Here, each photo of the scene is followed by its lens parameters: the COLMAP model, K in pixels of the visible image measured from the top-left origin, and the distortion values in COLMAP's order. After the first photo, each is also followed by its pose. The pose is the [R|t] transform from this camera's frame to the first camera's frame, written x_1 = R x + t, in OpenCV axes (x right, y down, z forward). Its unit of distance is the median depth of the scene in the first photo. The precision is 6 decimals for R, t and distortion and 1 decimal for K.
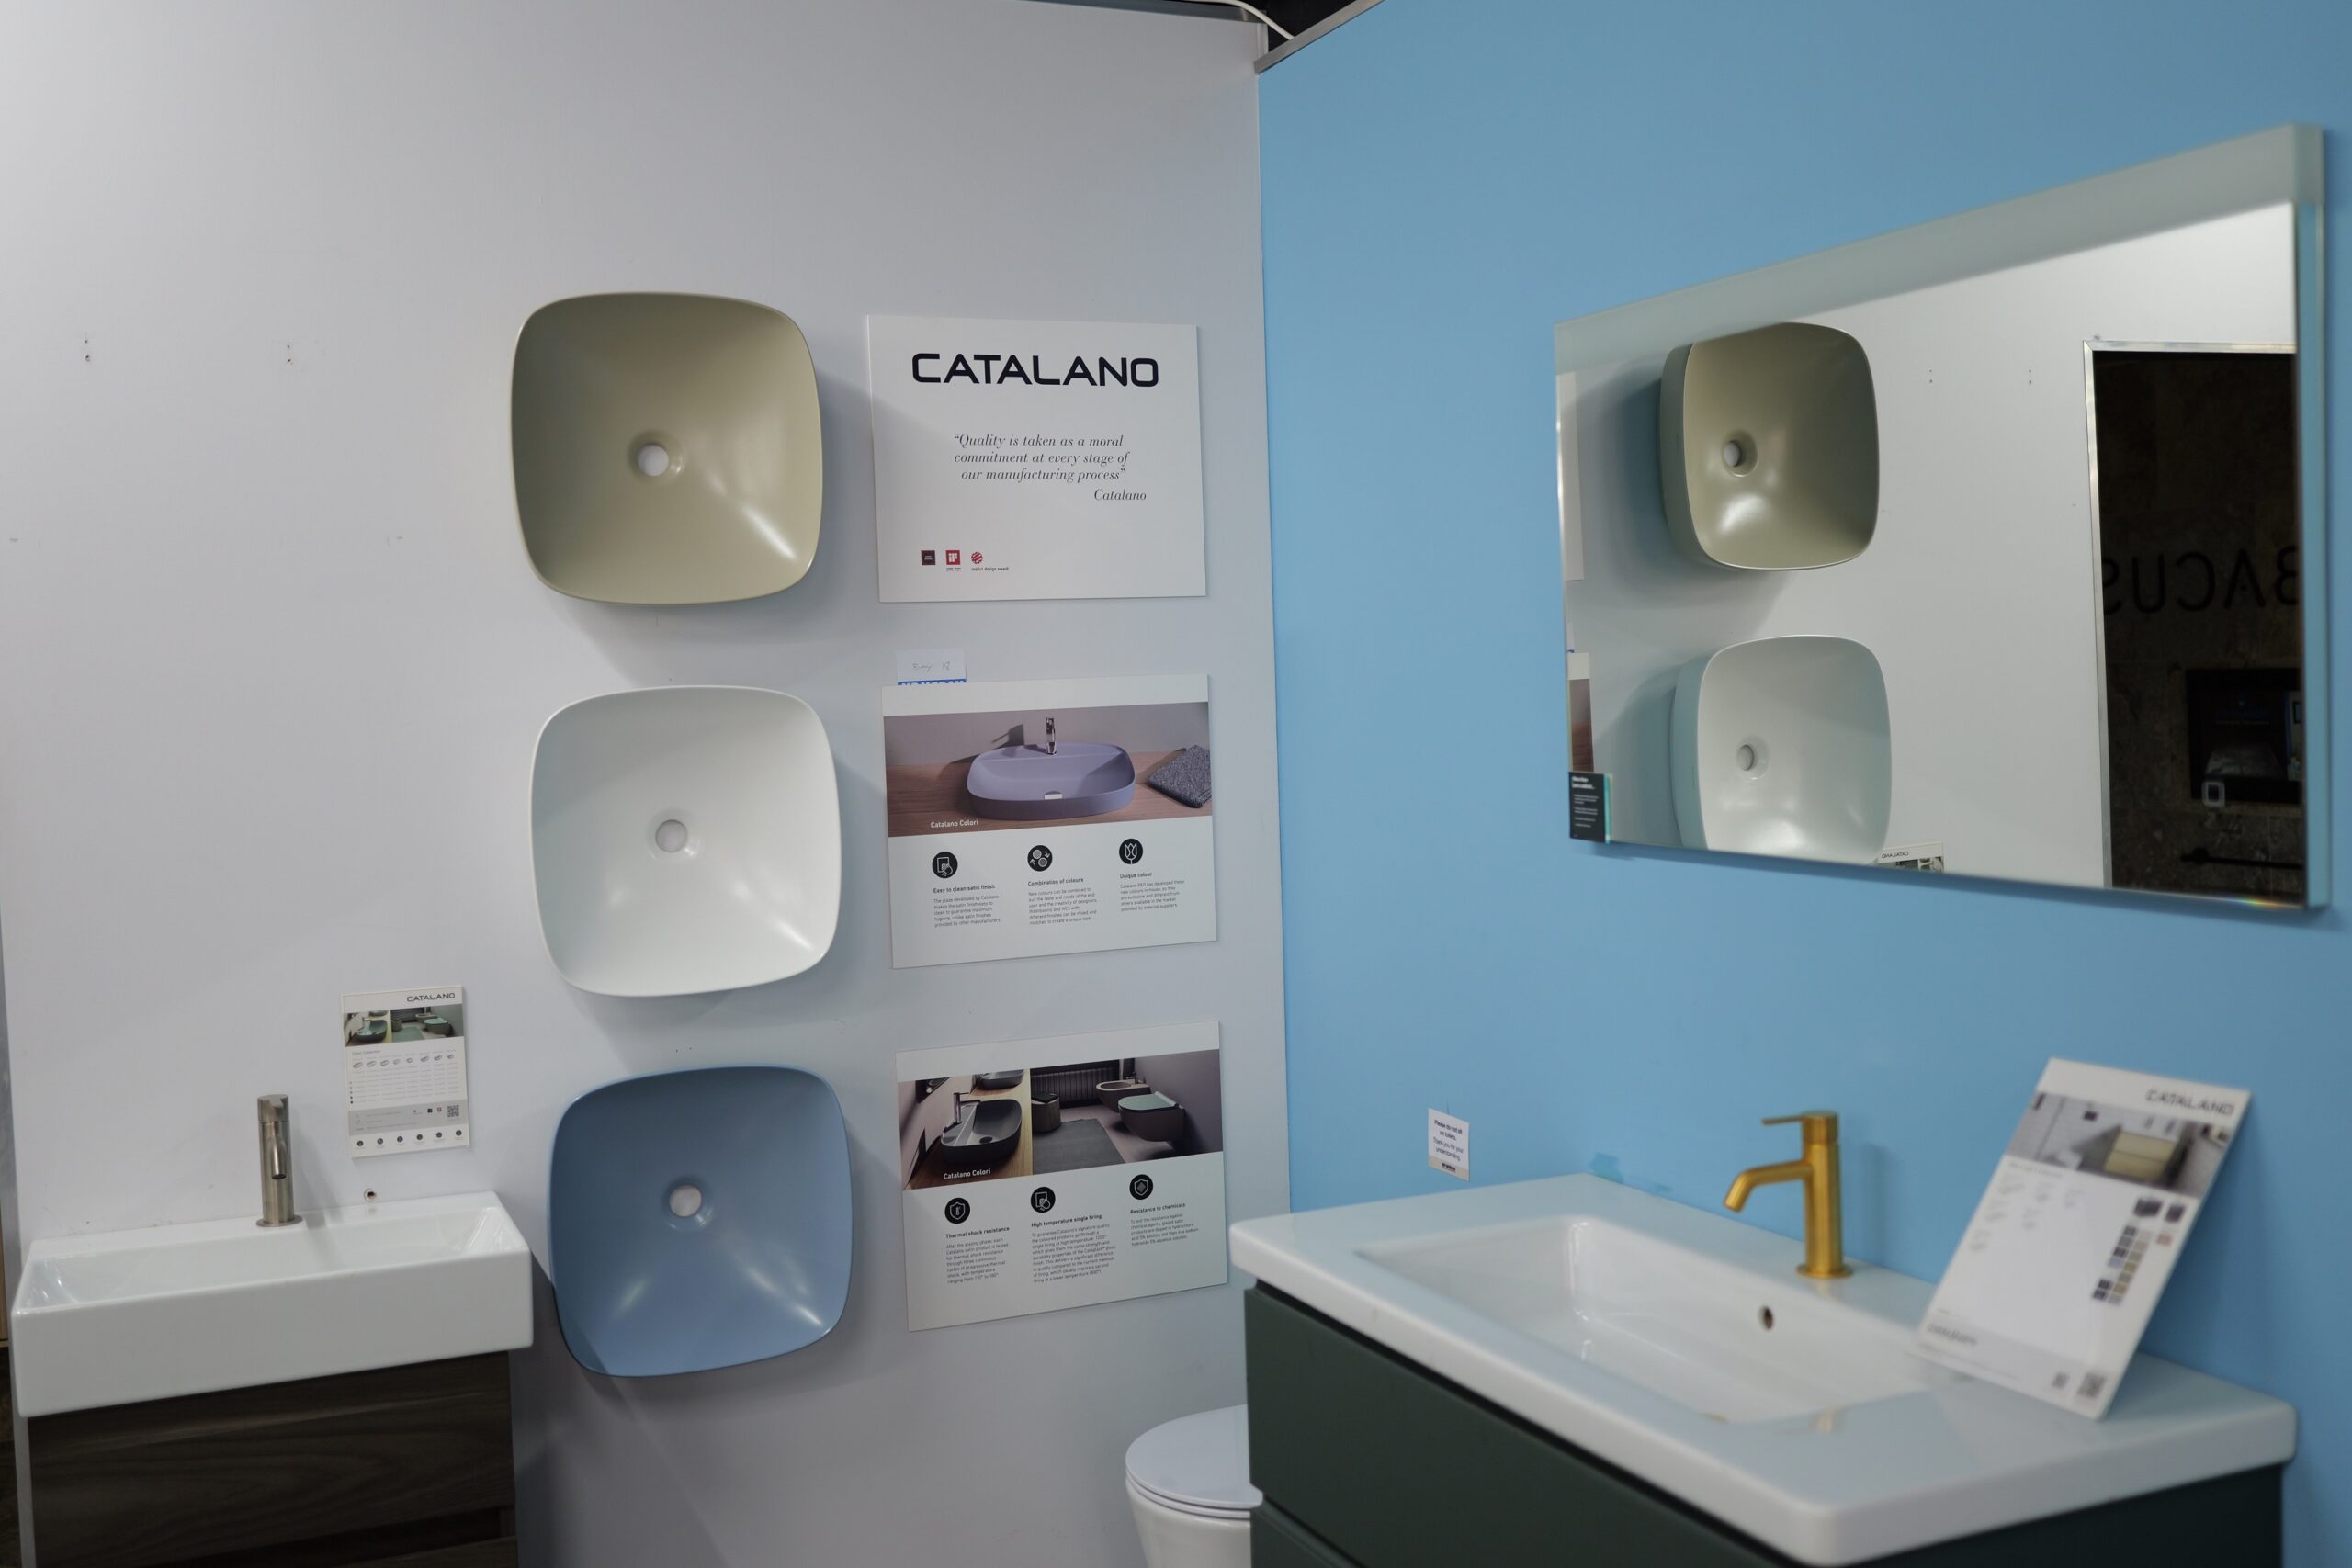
lens RADIAL K [[2243.6, 0, 1176.4], [0, 2243.6, 785.8], [0, 0, 1]] dist [-0.002128, 0.000000]
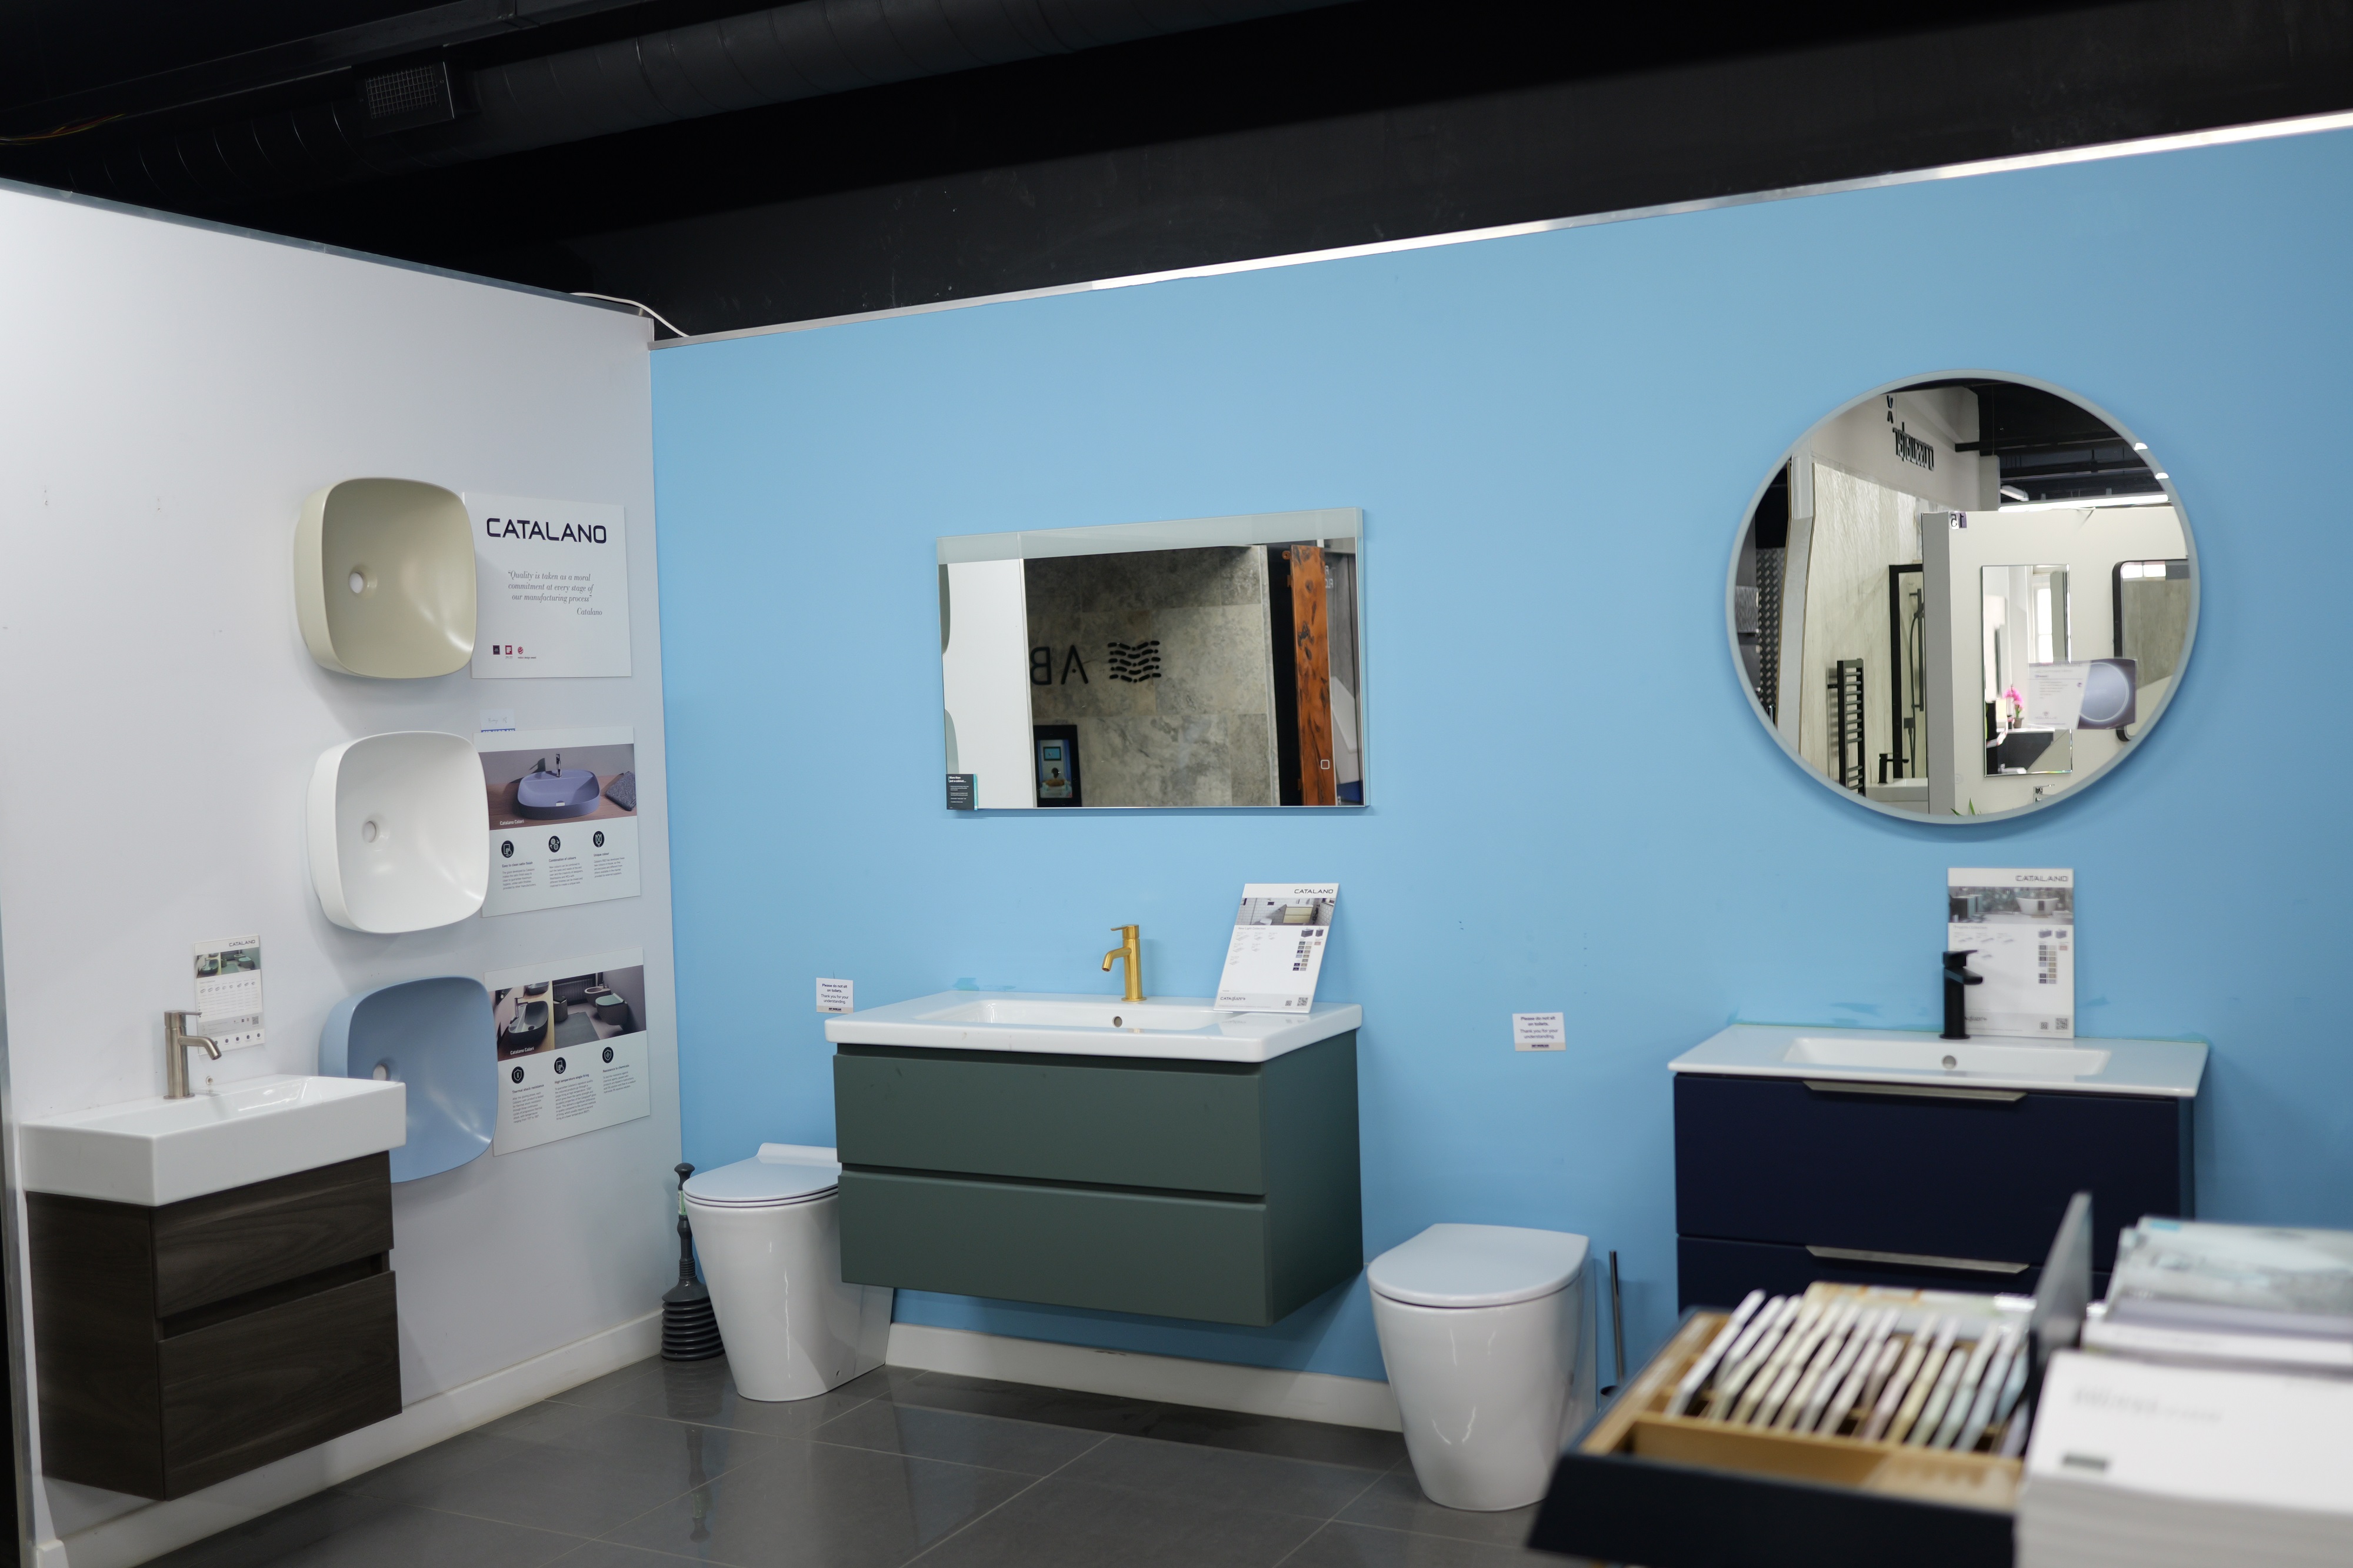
lens RADIAL K [[2244.5, 0, 1176.3], [0, 2244.5, 782.6], [0, 0, 1]] dist [-0.002128, 0.000000]
pose [[0.781397, -0.016480, 0.623817, -0.707882], [0.038752, 0.999003, -0.022149, 0.041748], [-0.622830, 0.041481, 0.781257, -0.492458]]
